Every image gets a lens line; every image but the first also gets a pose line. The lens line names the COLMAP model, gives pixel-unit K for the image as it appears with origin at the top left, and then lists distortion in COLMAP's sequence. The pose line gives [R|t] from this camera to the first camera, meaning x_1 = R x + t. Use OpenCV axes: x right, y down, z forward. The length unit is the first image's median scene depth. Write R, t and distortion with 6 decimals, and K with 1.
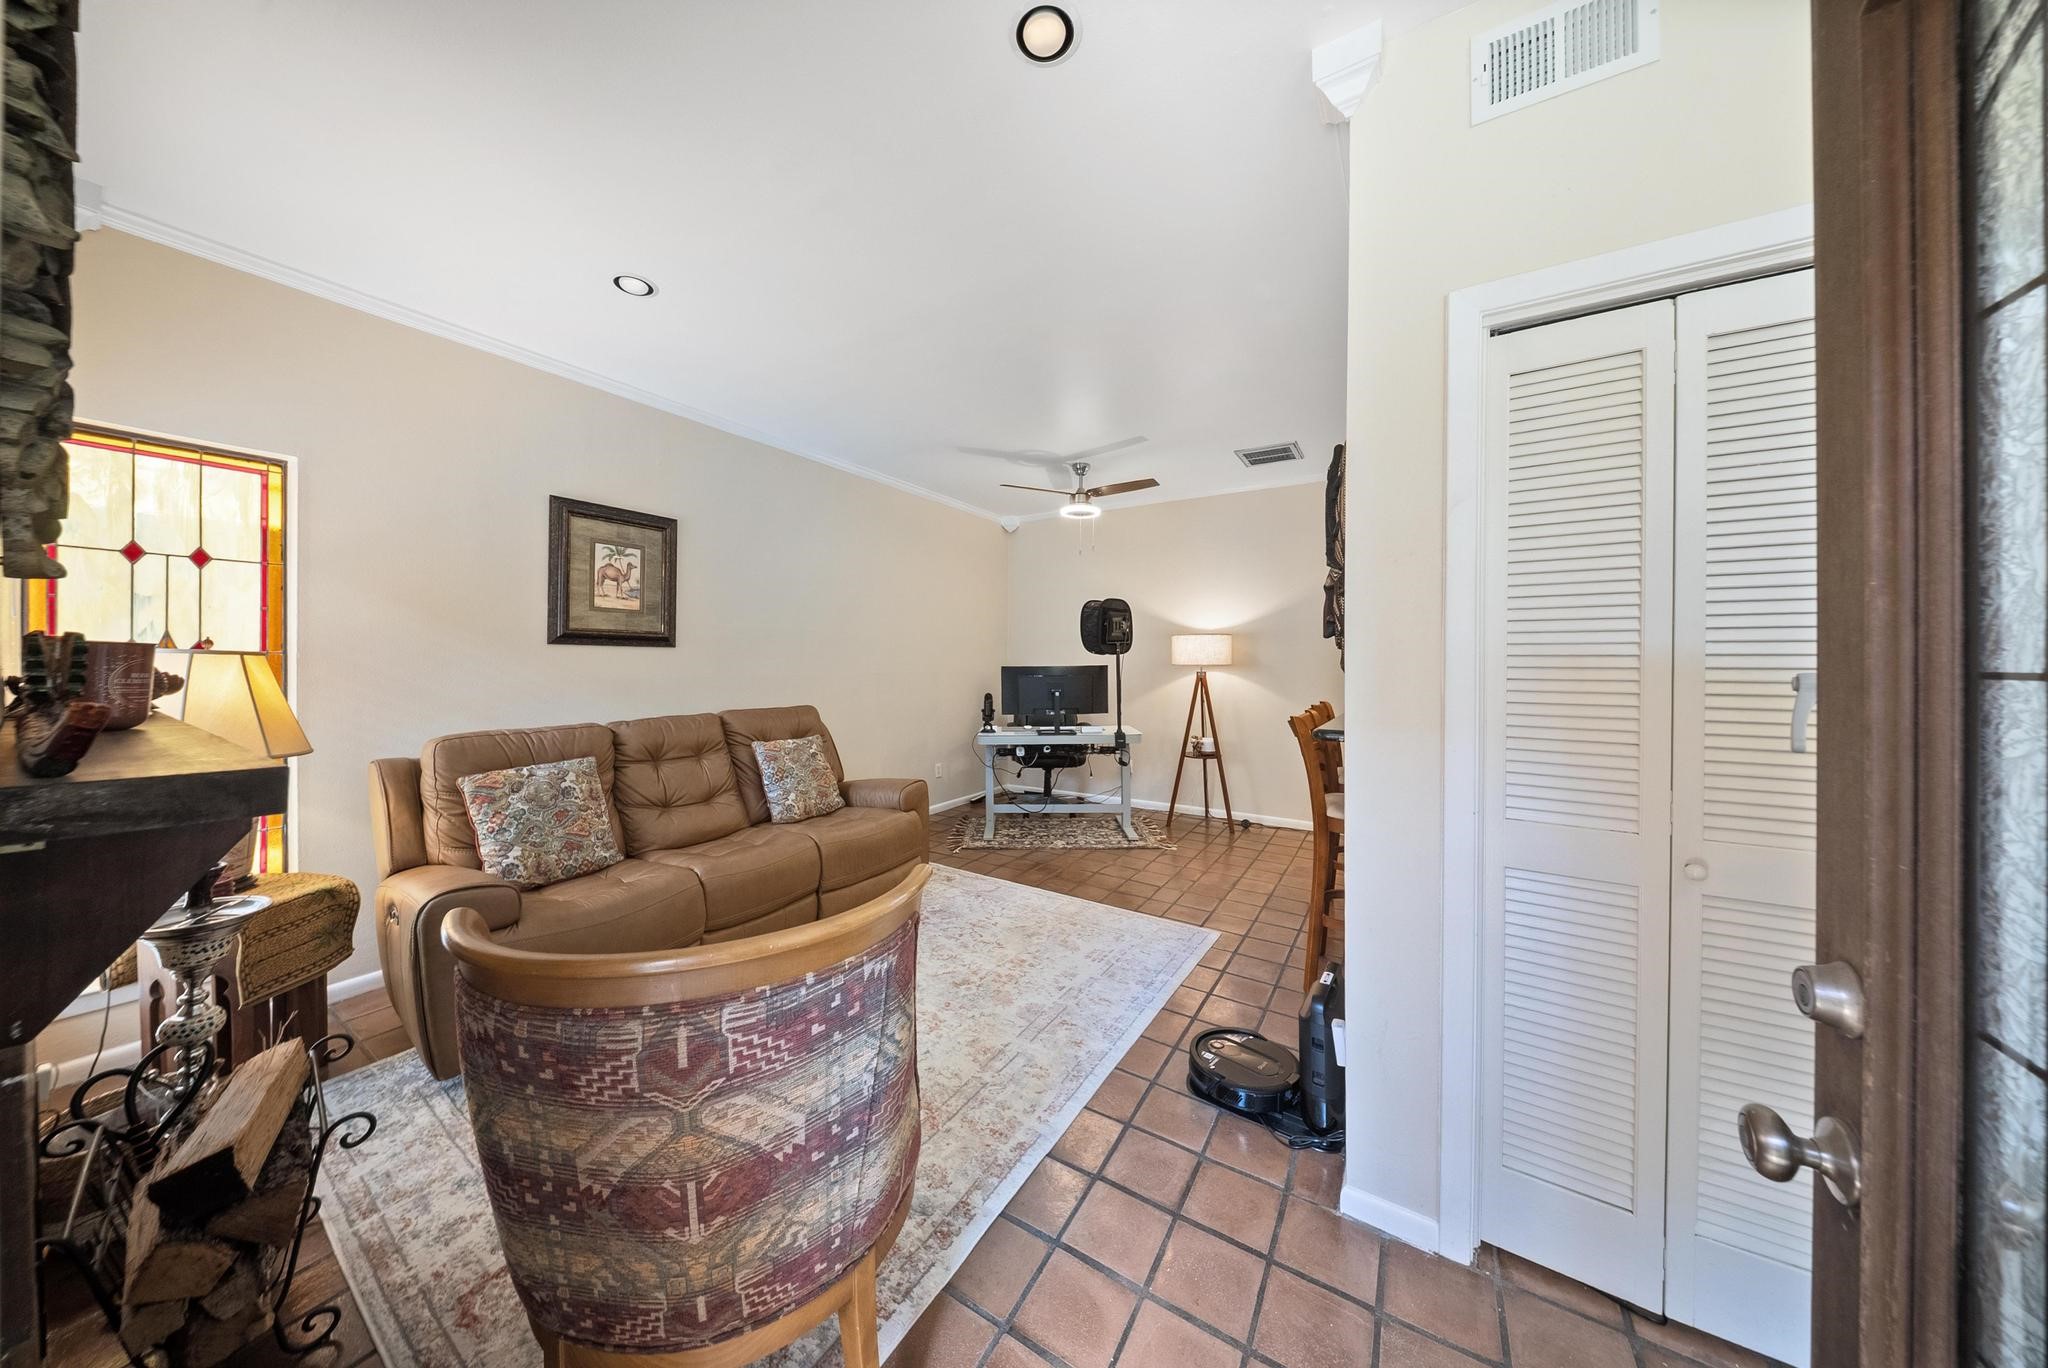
lens RADIAL K [[610.7, 0, 1007.7], [0, 610.7, 662.8], [0, 0, 1]] dist [0.001455, -0.000048]
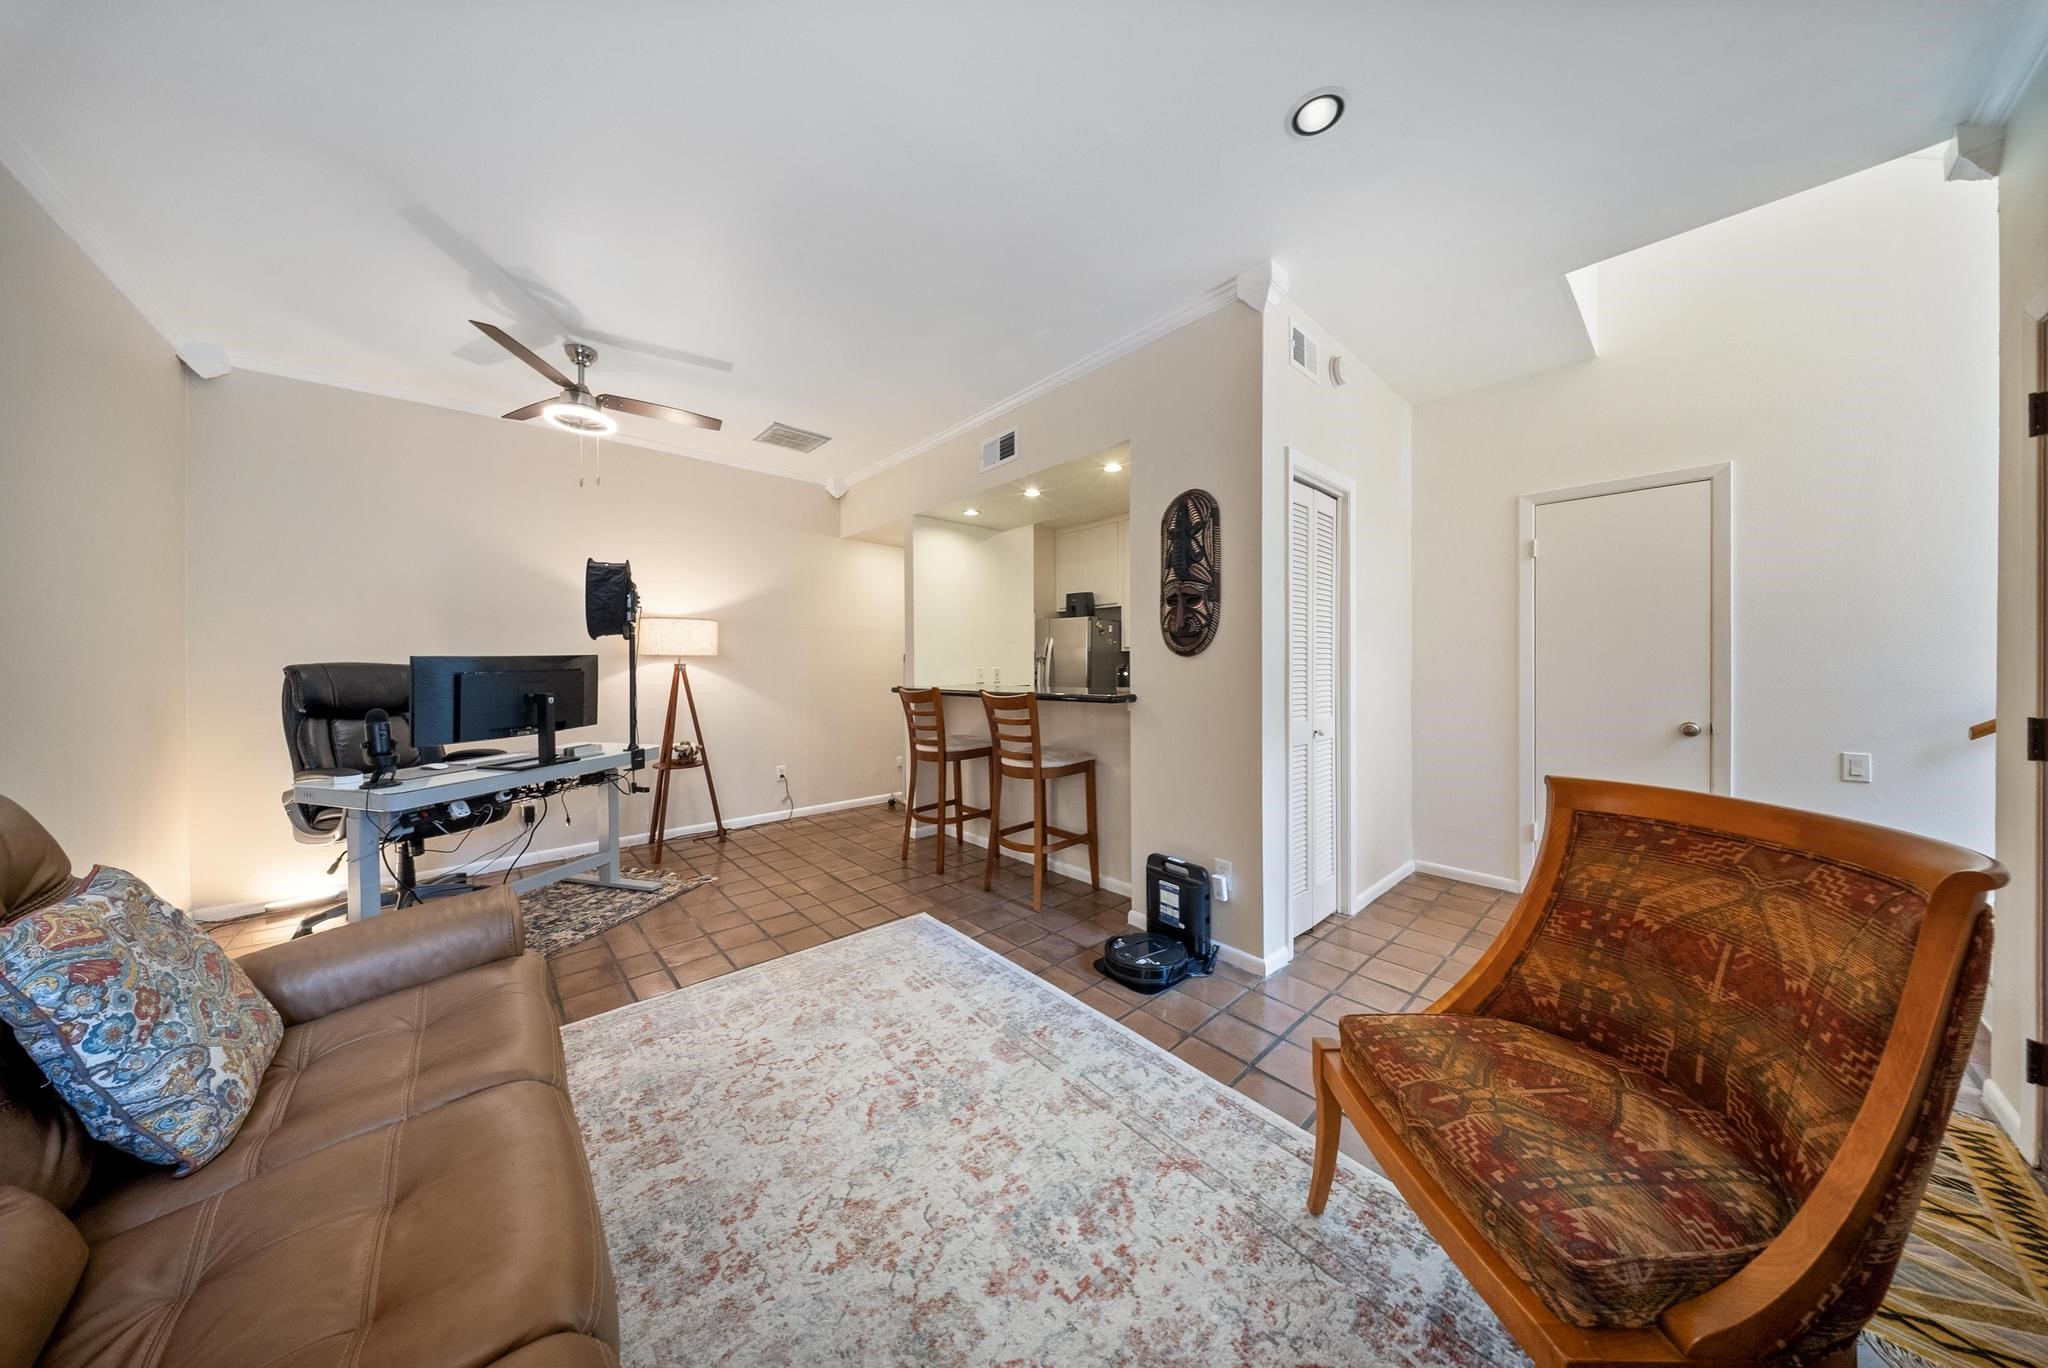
lens RADIAL K [[610.7, 0, 1007.7], [0, 610.7, 662.8], [0, 0, 1]] dist [0.001455, -0.000048]
pose [[0.285464, -0.008371, 0.958353, -0.546238], [0.005990, 0.999958, 0.006950, 0.016487], [-0.958371, 0.003757, 0.285502, 0.533032]]
